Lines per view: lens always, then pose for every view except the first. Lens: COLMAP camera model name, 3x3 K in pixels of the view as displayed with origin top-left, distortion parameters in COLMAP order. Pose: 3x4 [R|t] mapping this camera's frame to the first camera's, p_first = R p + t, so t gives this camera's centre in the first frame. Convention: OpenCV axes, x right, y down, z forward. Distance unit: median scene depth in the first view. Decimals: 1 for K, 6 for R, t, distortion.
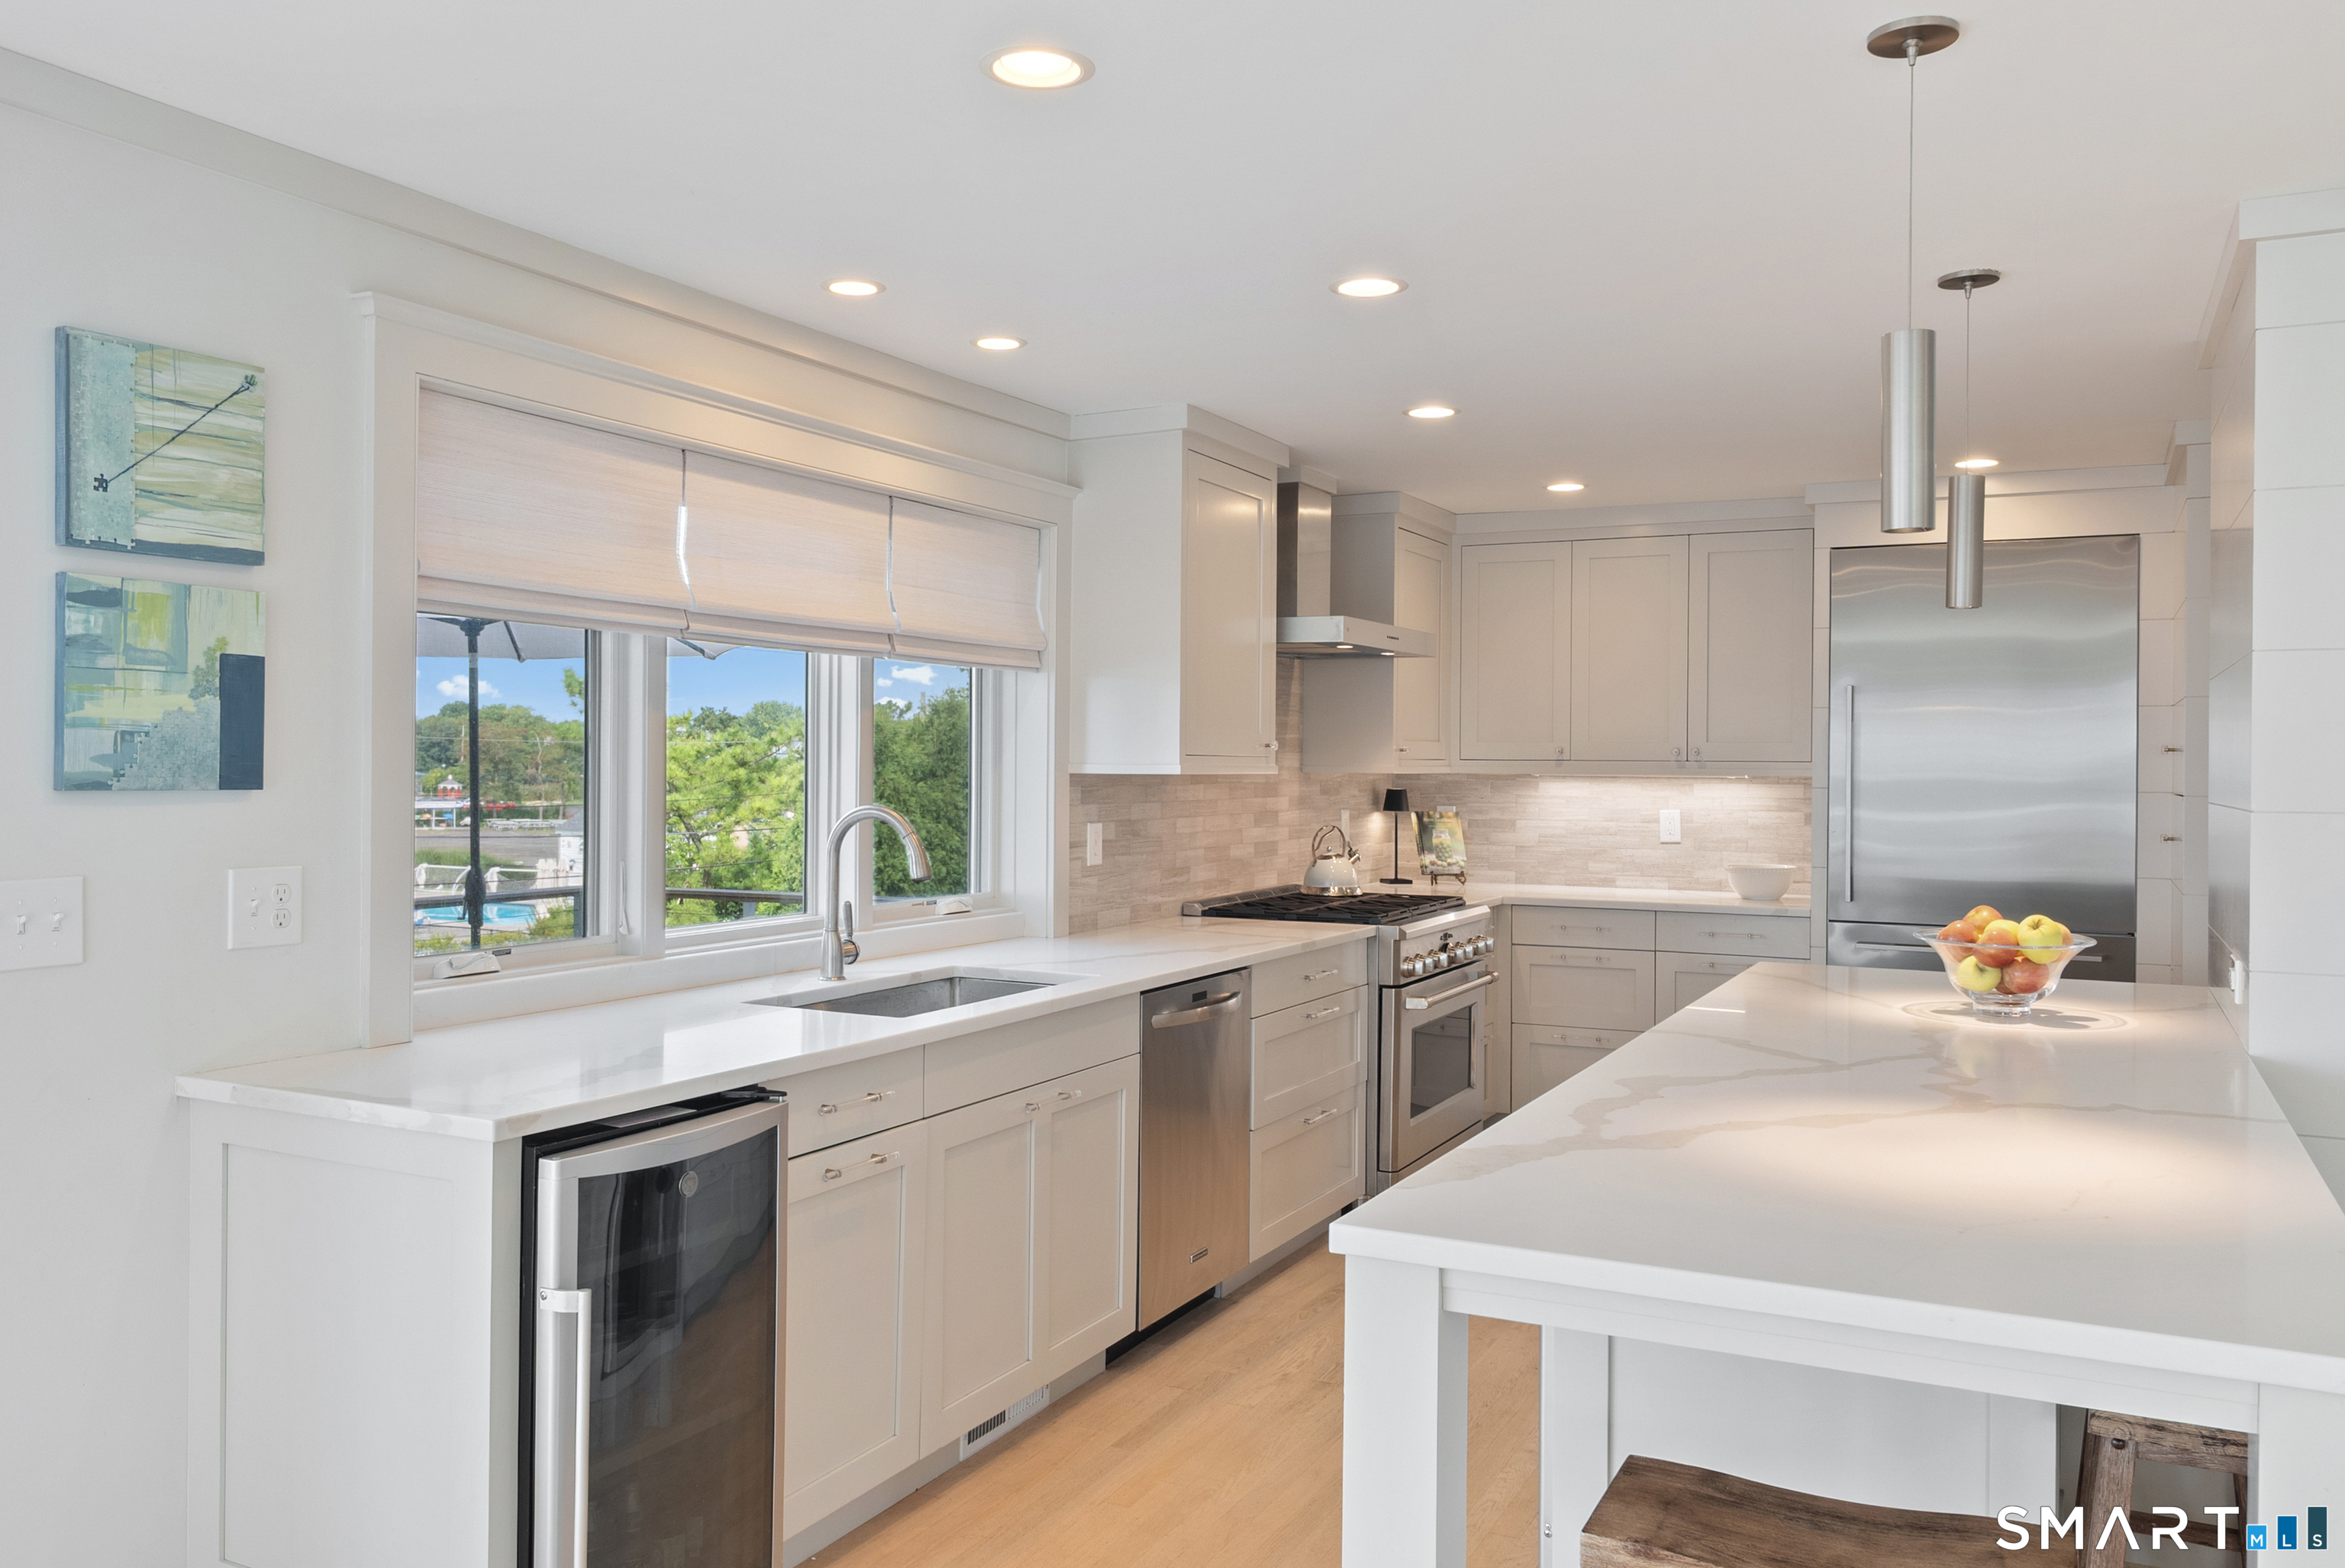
lens RADIAL K [[1741.0, 0, 1172.5], [0, 1741.0, 784.0], [0, 0, 1]] dist [0.000590, -0.002461]
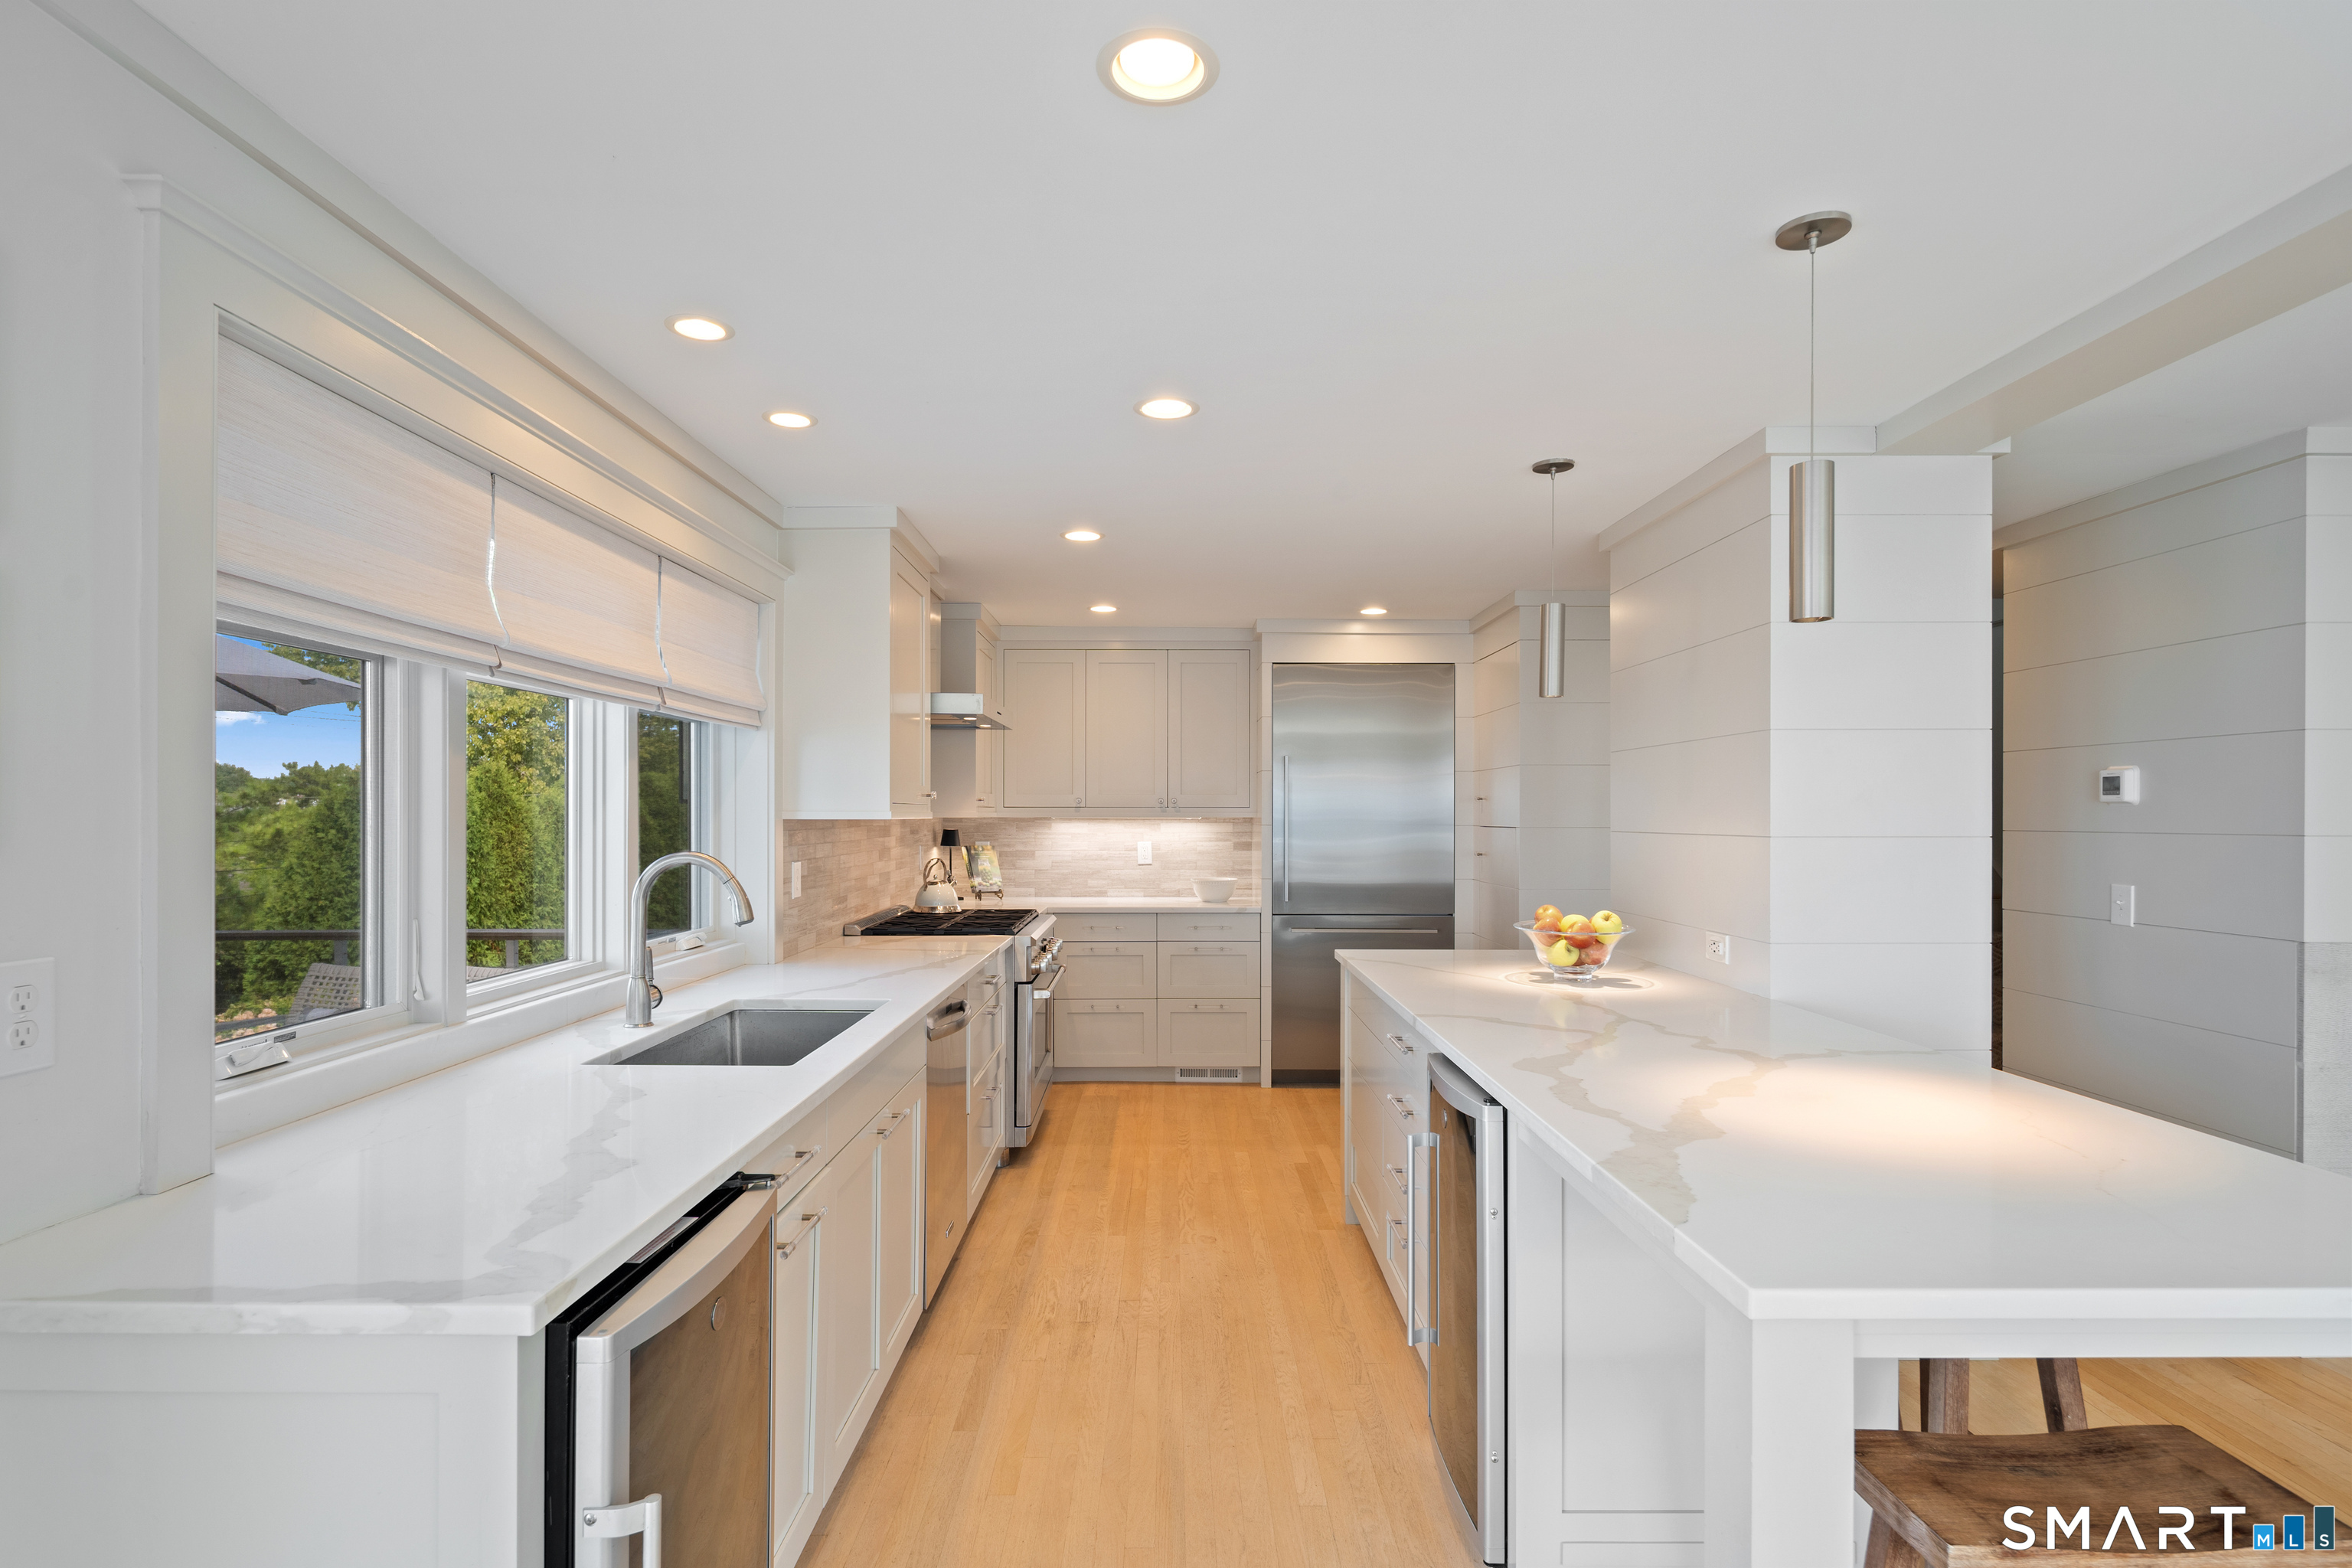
lens RADIAL K [[1135.1, 0, 1164.3], [0, 1135.1, 817.5], [0, 0, 1]] dist [0.001547, 0.000229]
pose [[0.891327, -0.007127, 0.453305, -0.161099], [0.010097, 0.999940, -0.004132, -0.001364], [-0.453249, 0.008260, 0.891346, 0.202252]]
